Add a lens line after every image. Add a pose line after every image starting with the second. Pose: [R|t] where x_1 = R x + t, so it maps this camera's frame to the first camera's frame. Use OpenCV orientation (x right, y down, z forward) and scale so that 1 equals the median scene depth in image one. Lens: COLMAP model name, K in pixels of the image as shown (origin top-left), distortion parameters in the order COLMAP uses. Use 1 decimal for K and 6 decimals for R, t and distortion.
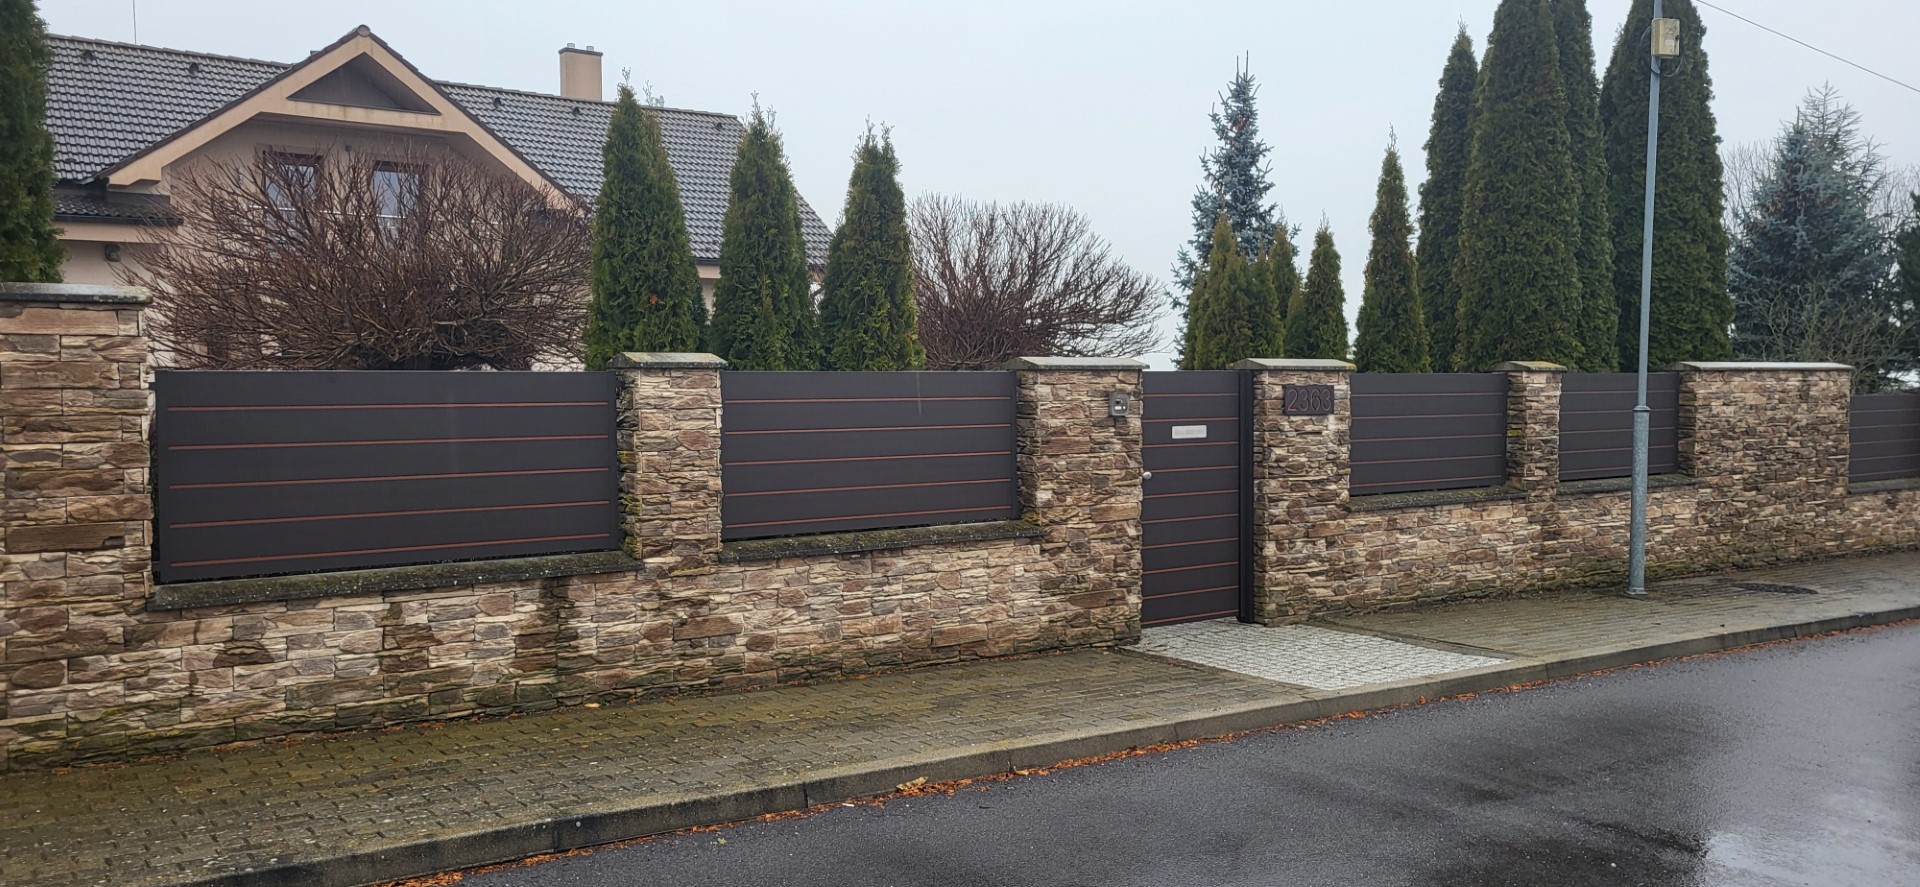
lens RADIAL K [[1457.7, 0, 960.0], [0, 1457.7, 443.5], [0, 0, 1]] dist [0.052872, -0.047155]
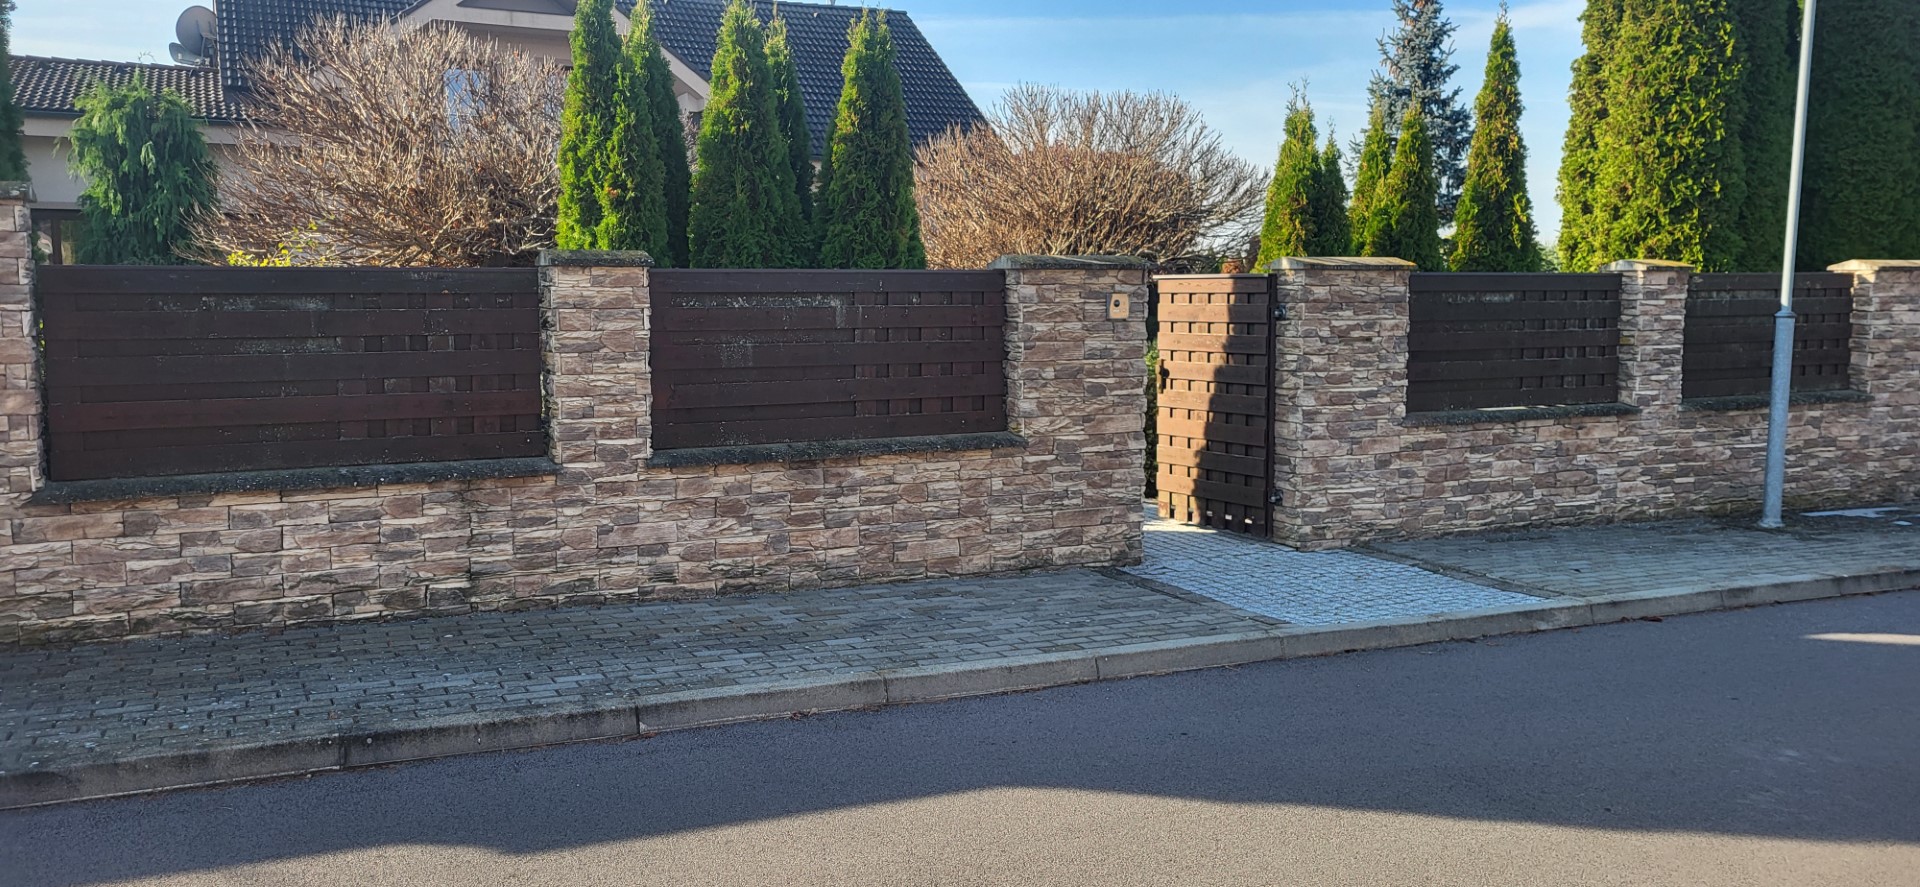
lens RADIAL K [[1460.2, 0, 934.3], [0, 1460.2, 418.4], [0, 0, 1]] dist [0.058244, -0.044413]
pose [[0.985886, 0.018328, -0.166410, 0.149277], [-0.009932, 0.998642, 0.051147, -0.002525], [0.167121, -0.048773, 0.984729, 0.068553]]
